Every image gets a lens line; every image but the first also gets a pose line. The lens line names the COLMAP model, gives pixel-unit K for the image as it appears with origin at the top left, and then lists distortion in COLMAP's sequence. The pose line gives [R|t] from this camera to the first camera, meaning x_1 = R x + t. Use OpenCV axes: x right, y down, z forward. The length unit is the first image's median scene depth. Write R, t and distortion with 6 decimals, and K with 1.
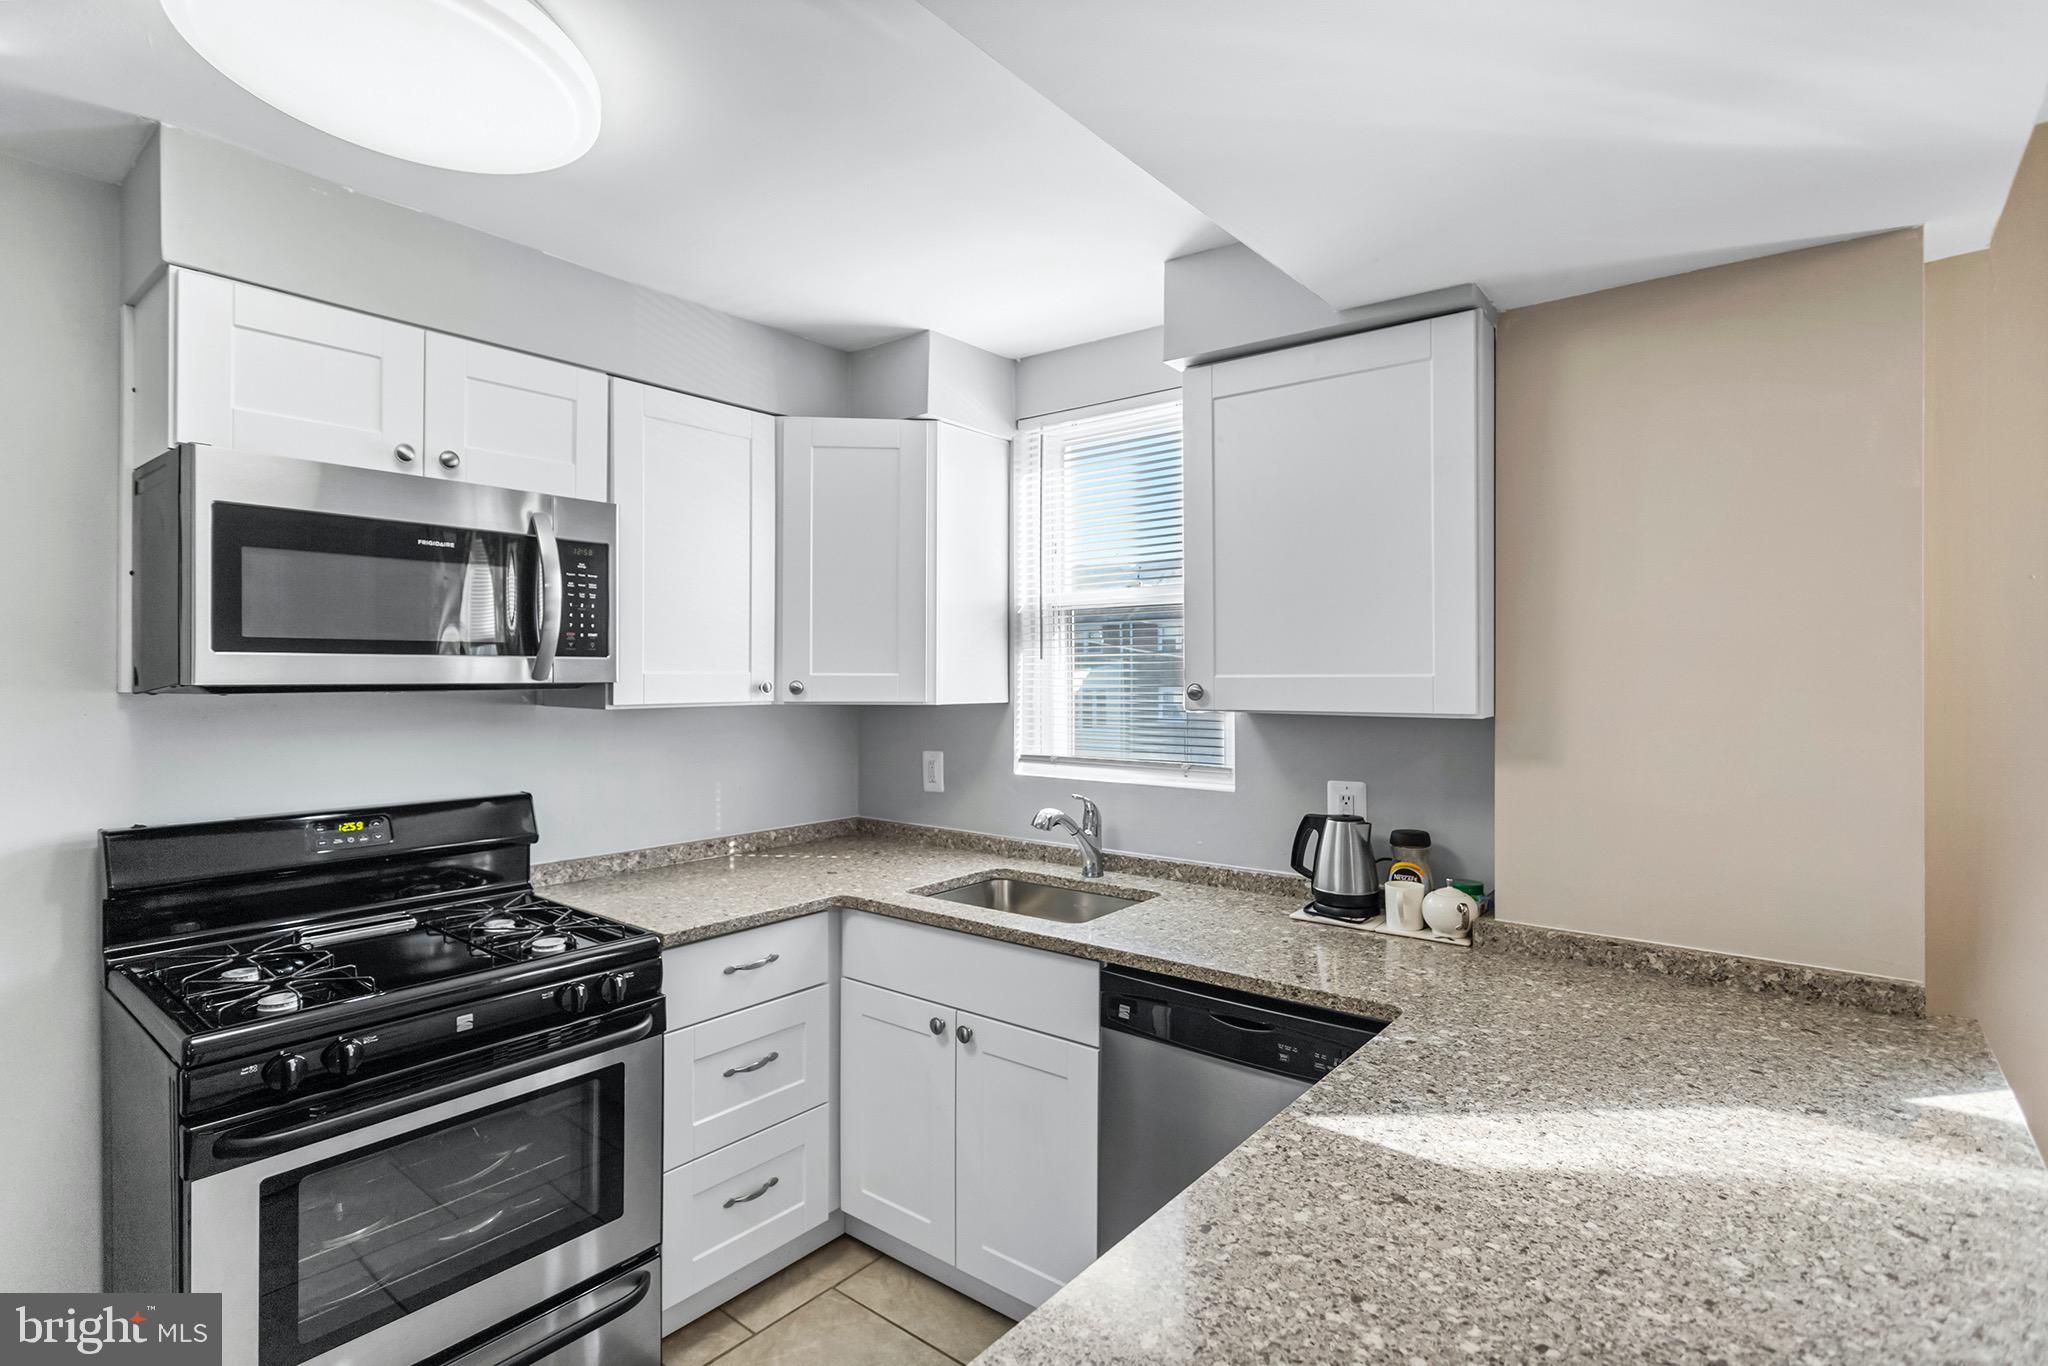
lens RADIAL K [[994.1, 0, 1010.0], [0, 994.1, 677.6], [0, 0, 1]] dist [0.000178, 0.001491]
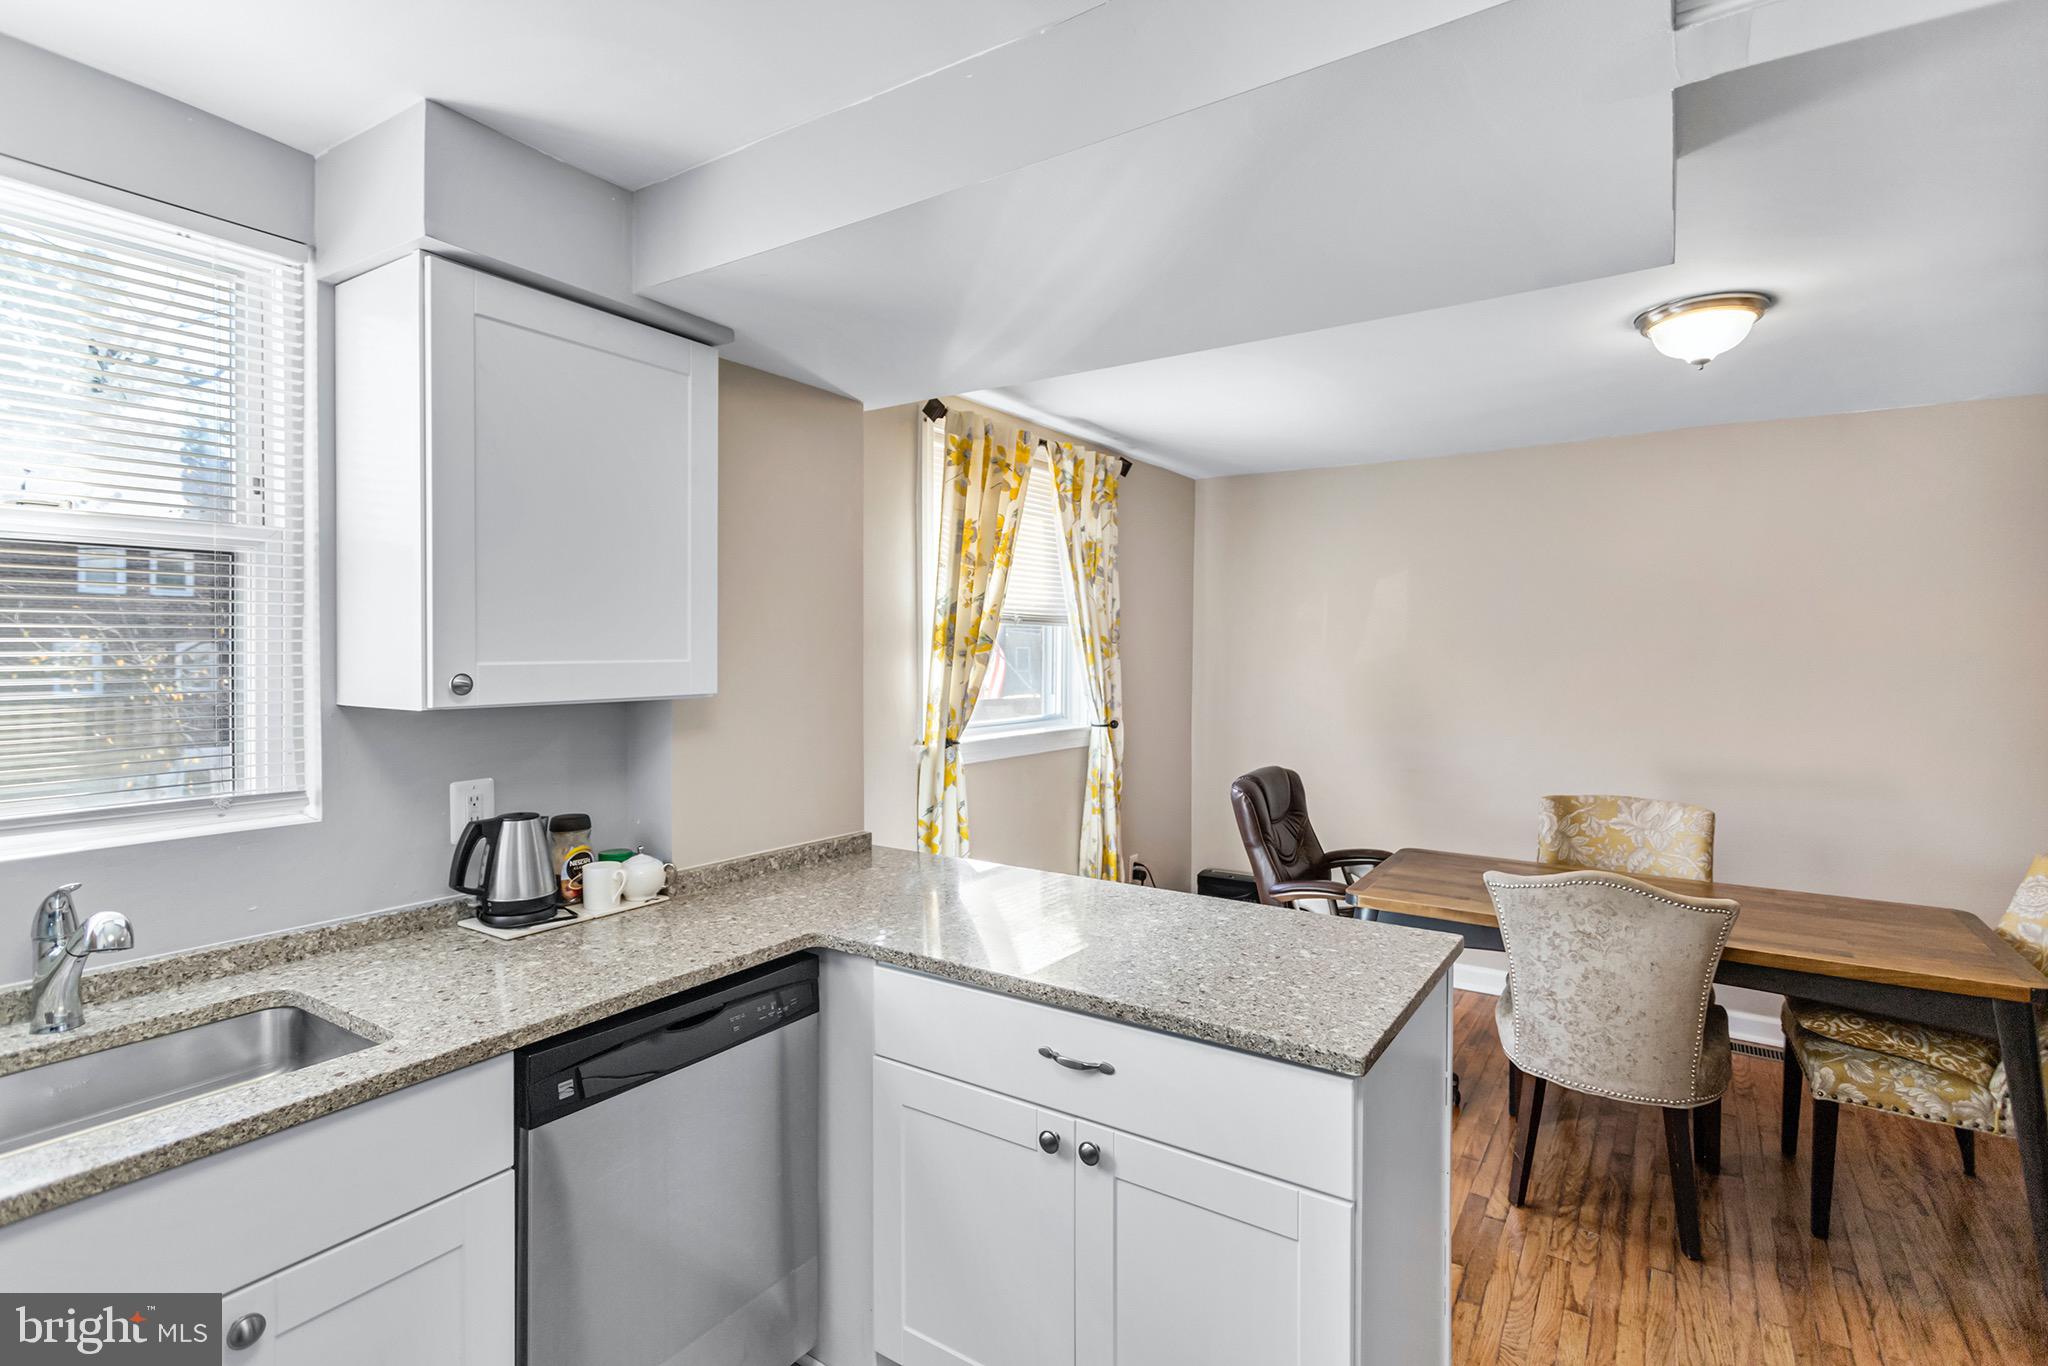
lens RADIAL K [[994.1, 0, 1007.4], [0, 994.1, 639.7], [0, 0, 1]] dist [0.000178, 0.001491]
pose [[-0.091375, 0.018201, 0.995650, -0.612327], [0.007278, 0.999818, -0.017609, -0.000307], [-0.995790, 0.005637, -0.091491, 0.636632]]
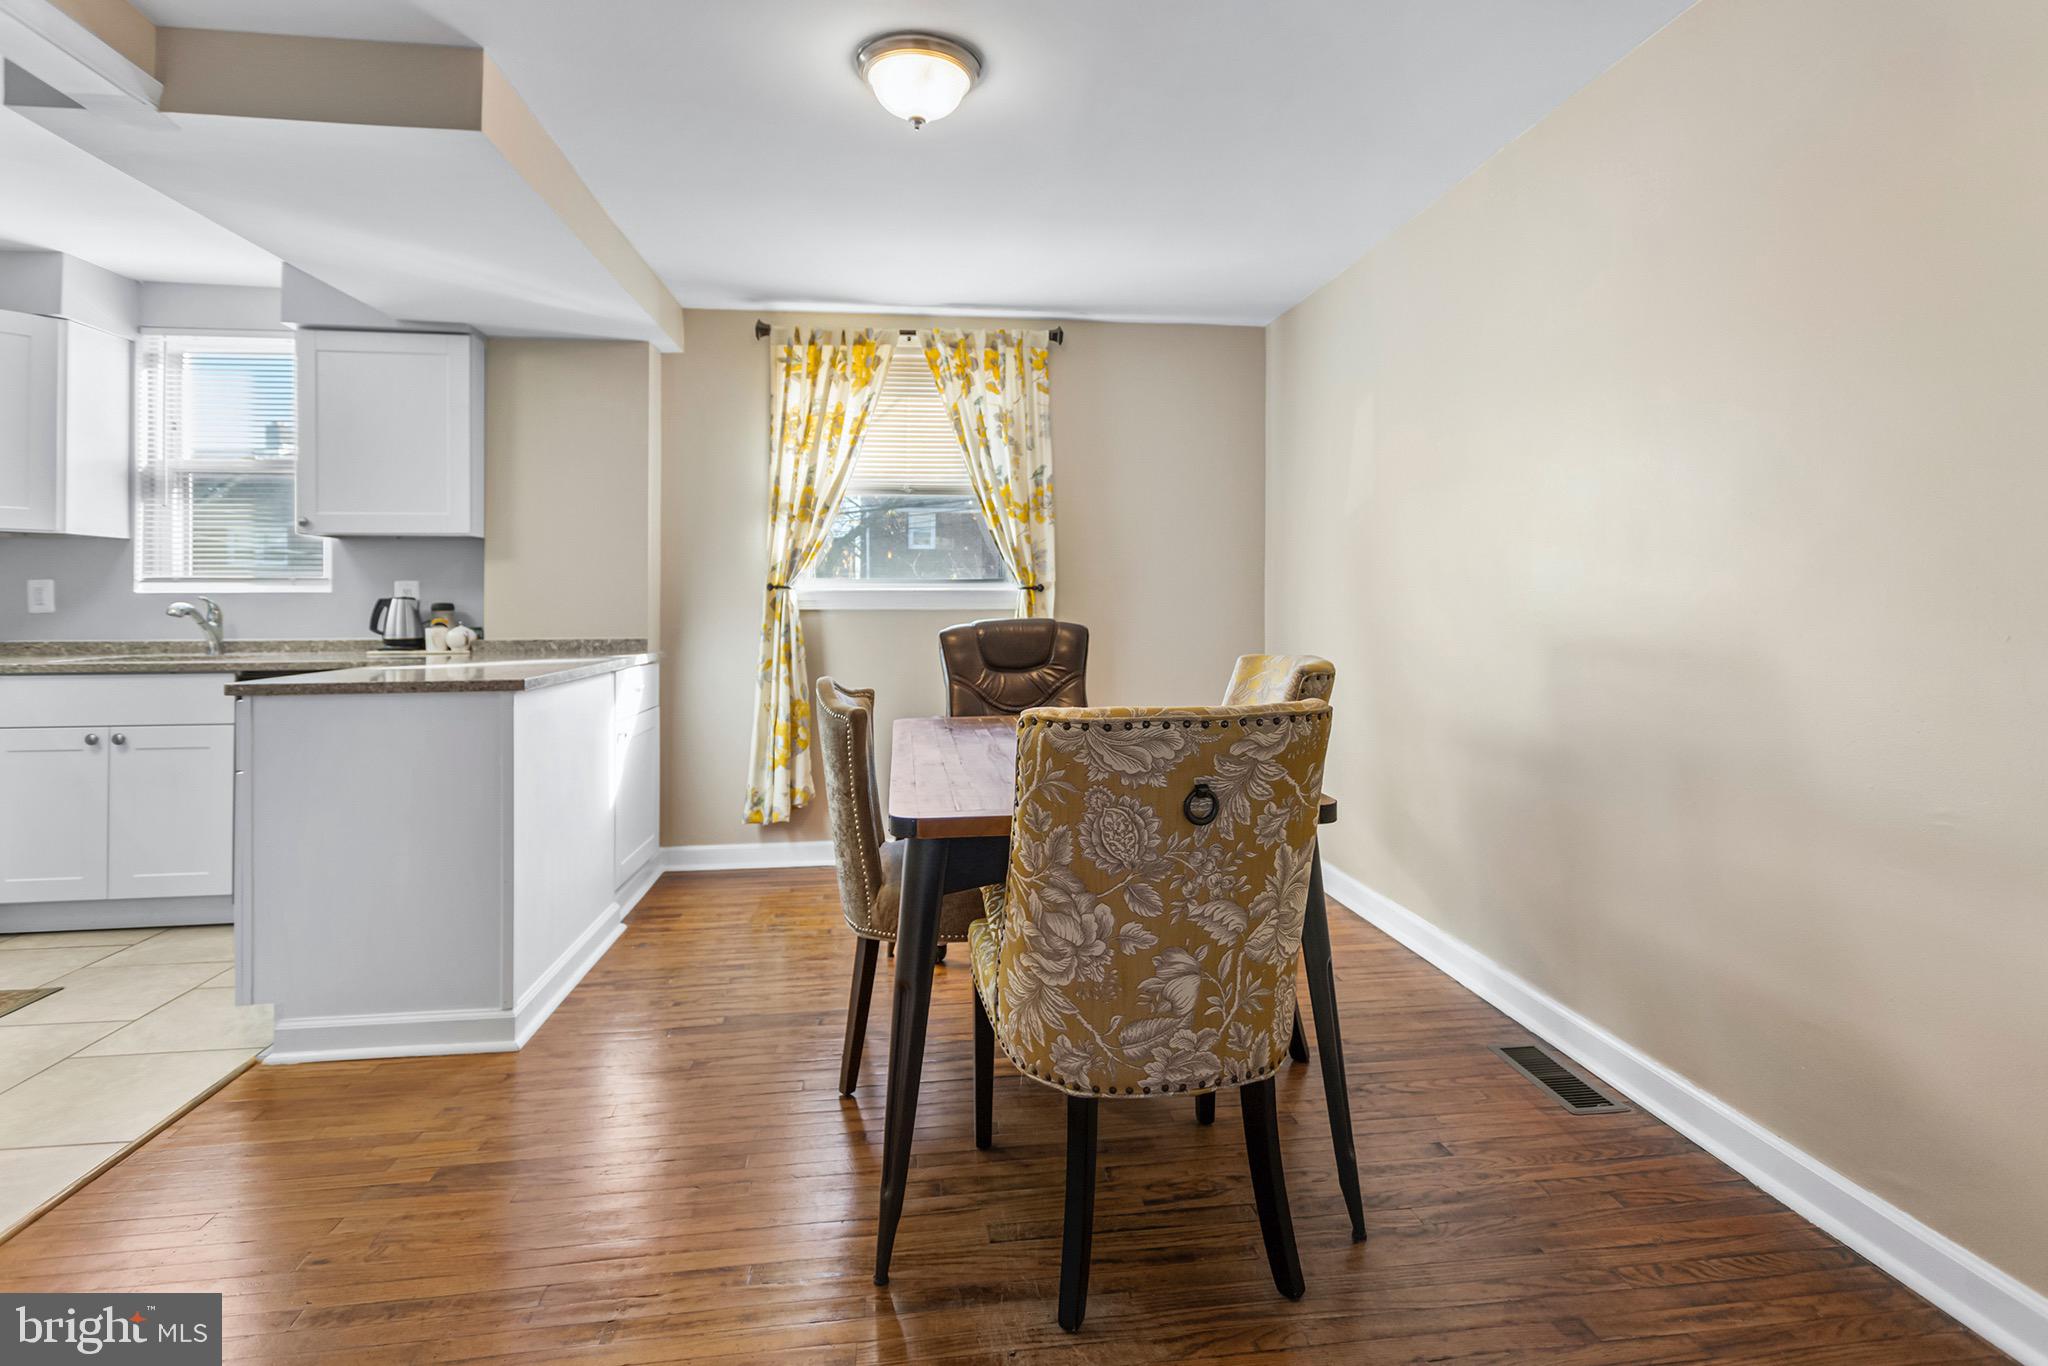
lens RADIAL K [[994.1, 0, 1000.3], [0, 994.1, 590.5], [0, 0, 1]] dist [0.000178, 0.001491]
pose [[0.688317, 0.007388, 0.725373, -0.217712], [0.006901, 0.999836, -0.016731, 0.164503], [-0.725377, 0.016522, 0.688153, -0.993728]]
